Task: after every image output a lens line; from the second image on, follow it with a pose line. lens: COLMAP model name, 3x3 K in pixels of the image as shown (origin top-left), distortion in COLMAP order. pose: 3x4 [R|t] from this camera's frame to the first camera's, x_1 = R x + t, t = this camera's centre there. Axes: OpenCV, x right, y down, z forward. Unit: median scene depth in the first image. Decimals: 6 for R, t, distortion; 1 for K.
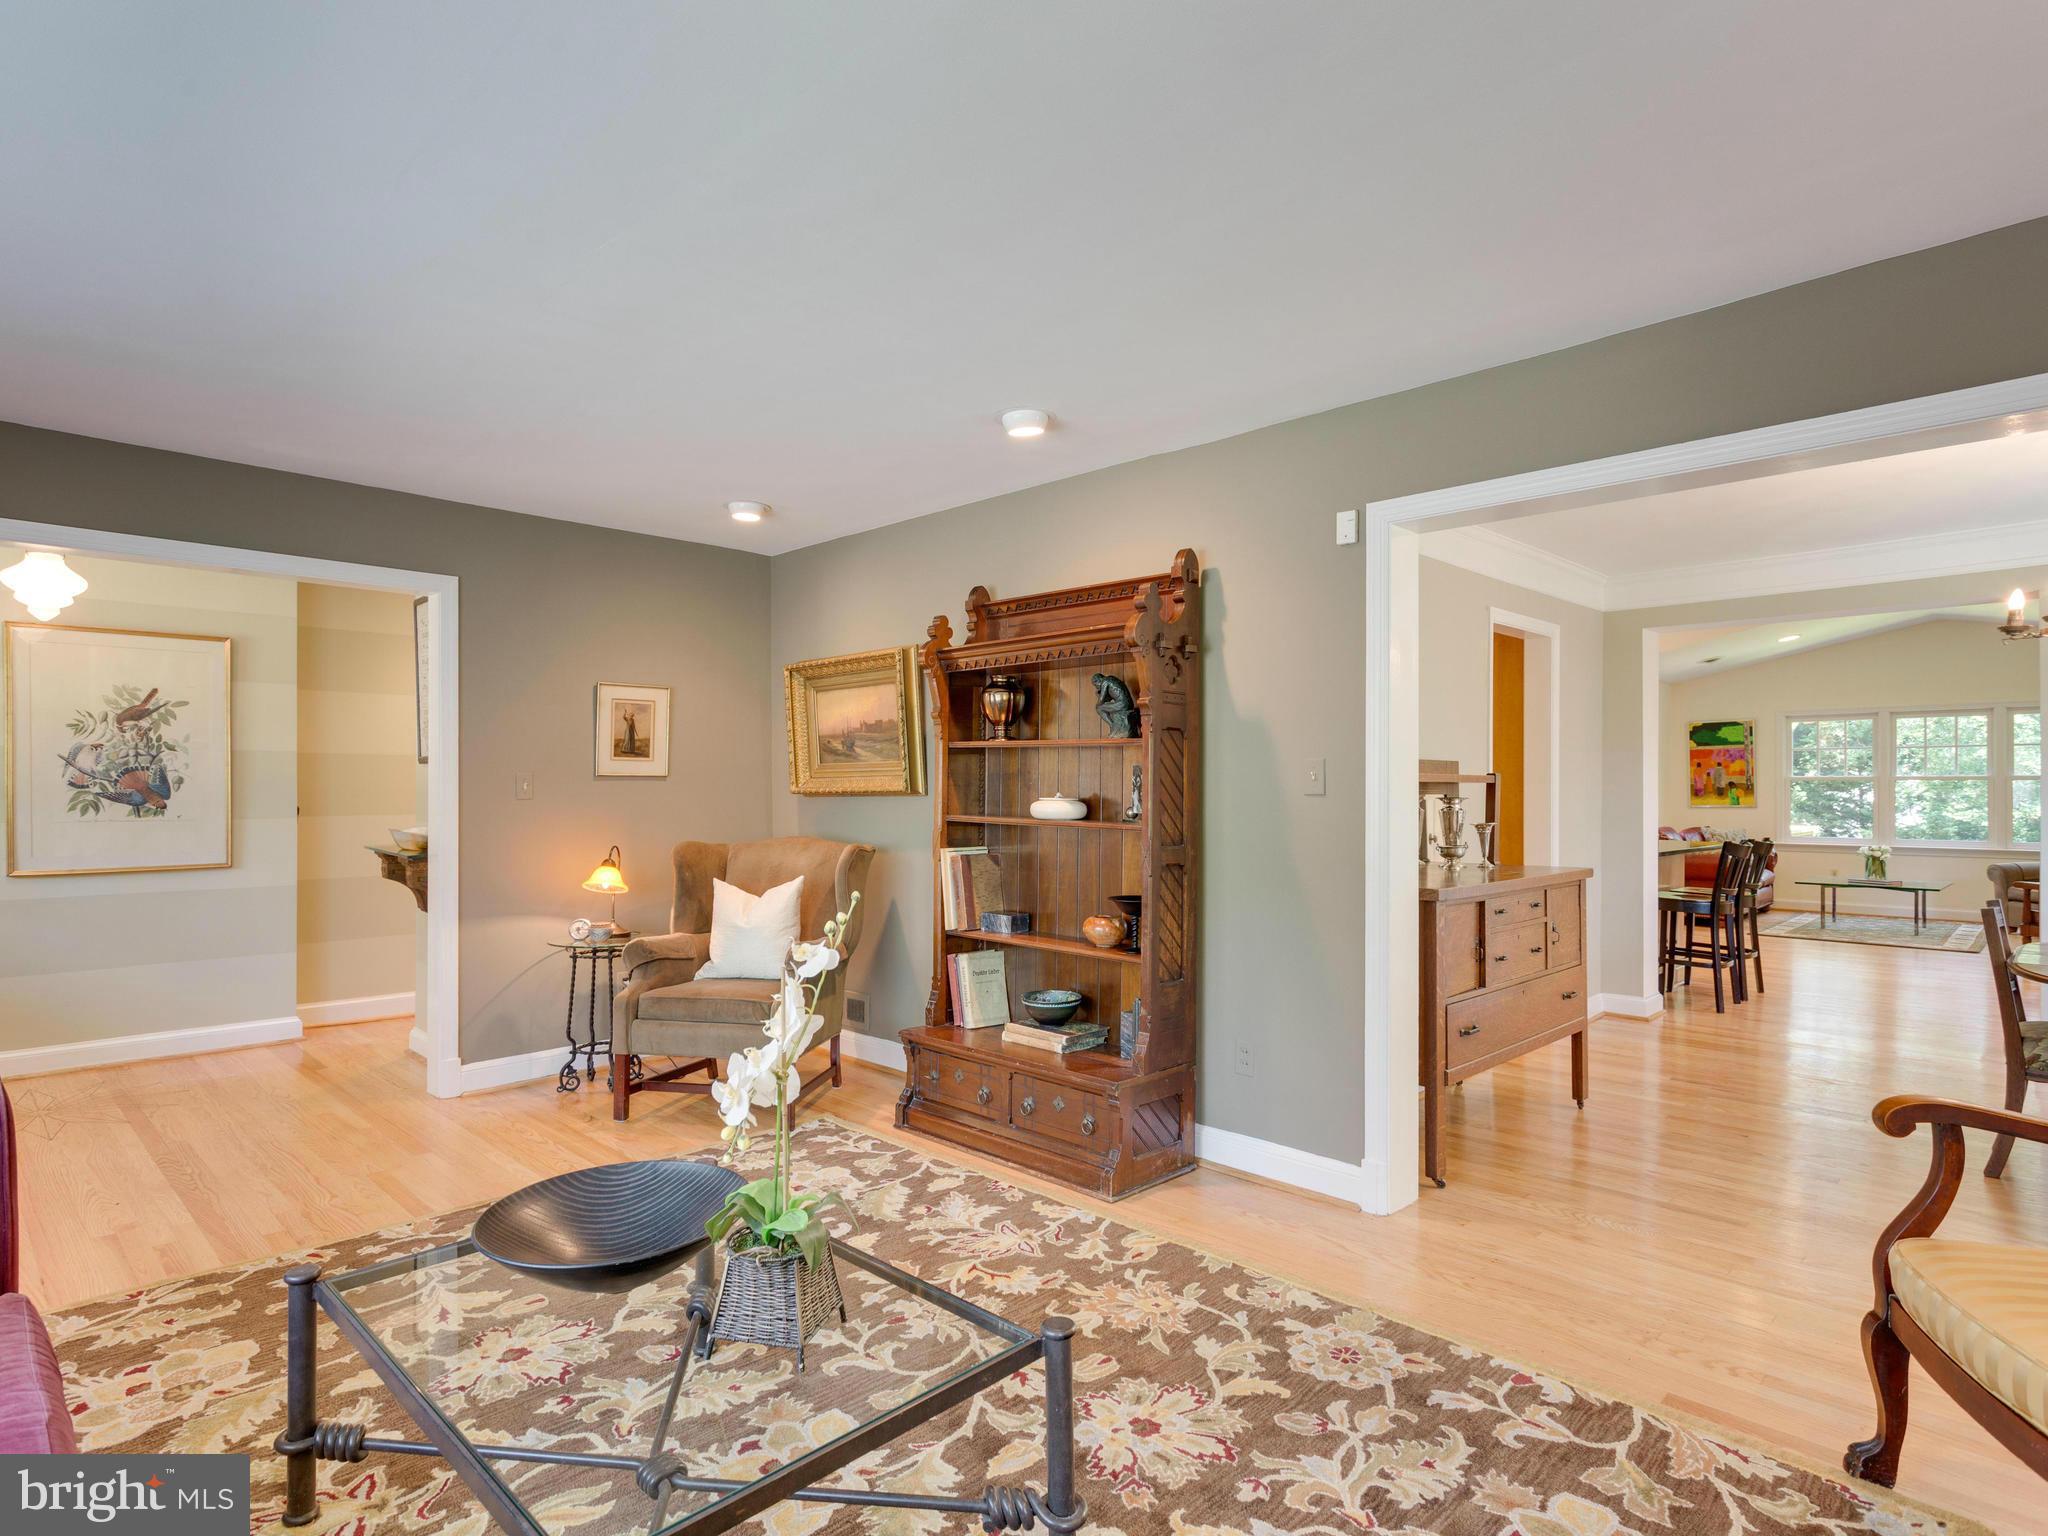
lens RADIAL K [[1105.1, 0, 1020.1], [0, 1105.1, 783.3], [0, 0, 1]] dist [0.003943, 0.001791]
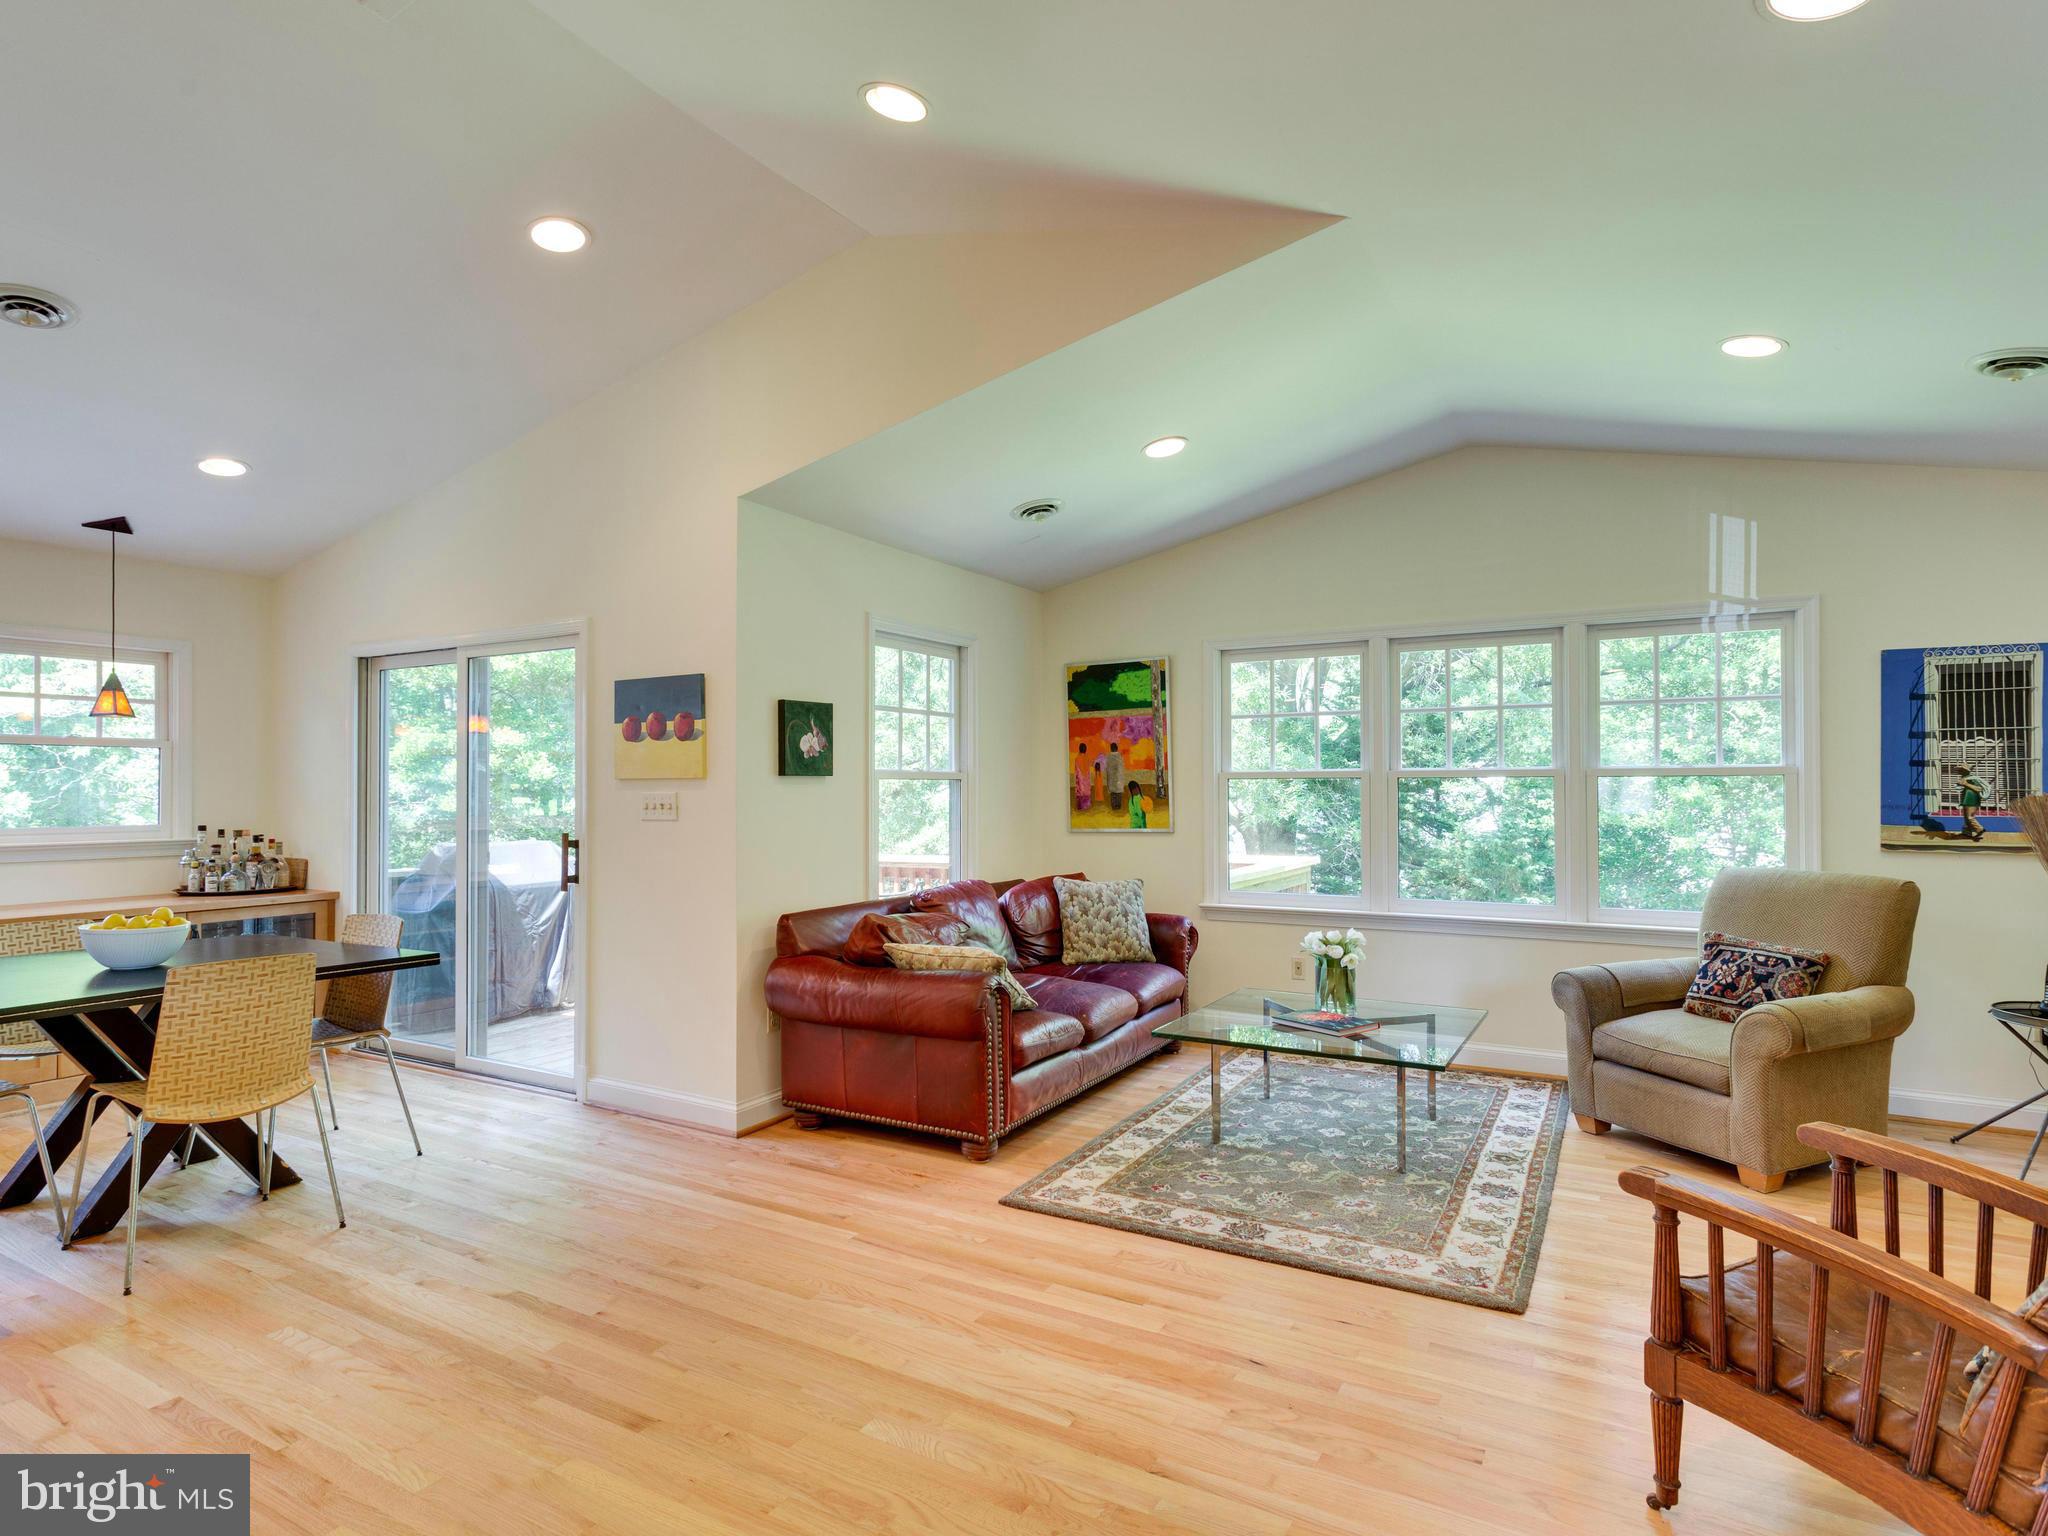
lens RADIAL K [[1105.1, 0, 1020.1], [0, 1105.1, 783.3], [0, 0, 1]] dist [0.003943, 0.001791]
pose [[0.967873, -0.003131, 0.251421, 0.548526], [0.001835, 0.999984, 0.005390, -0.004072], [-0.251434, -0.004755, 0.967863, 0.618739]]
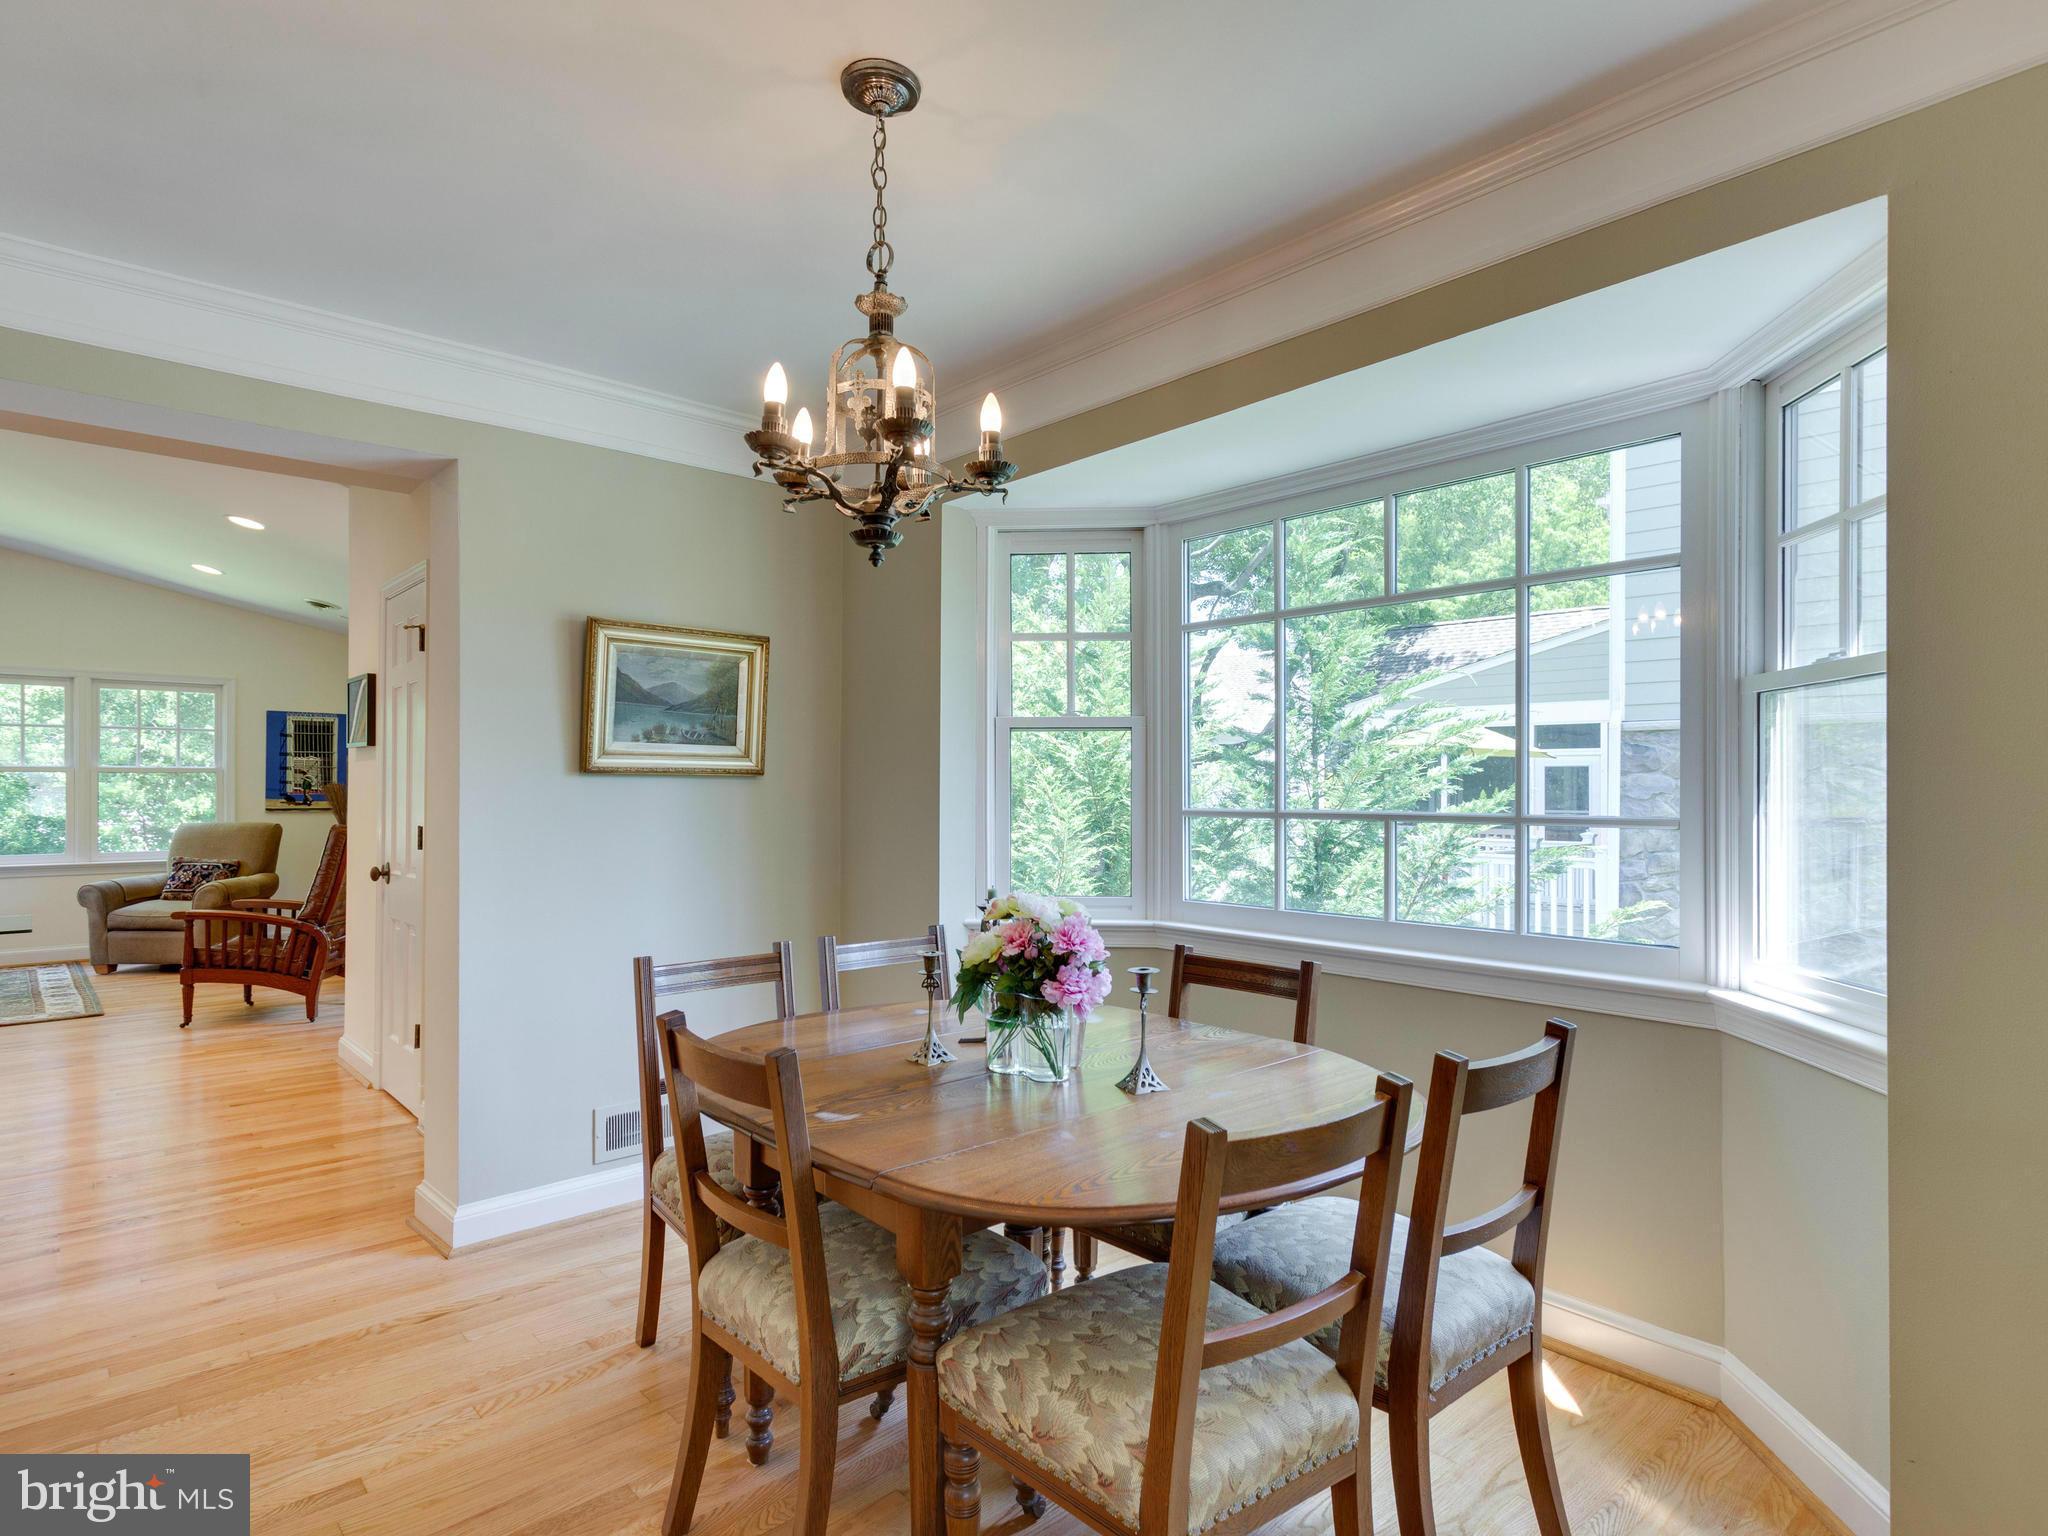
lens RADIAL K [[1105.1, 0, 1020.1], [0, 1105.1, 783.3], [0, 0, 1]] dist [0.003943, 0.001791]
pose [[0.062371, 0.003736, 0.998046, 0.157220], [-0.014009, 0.999898, -0.002868, -0.002431], [-0.997955, -0.013803, 0.062417, 0.311967]]
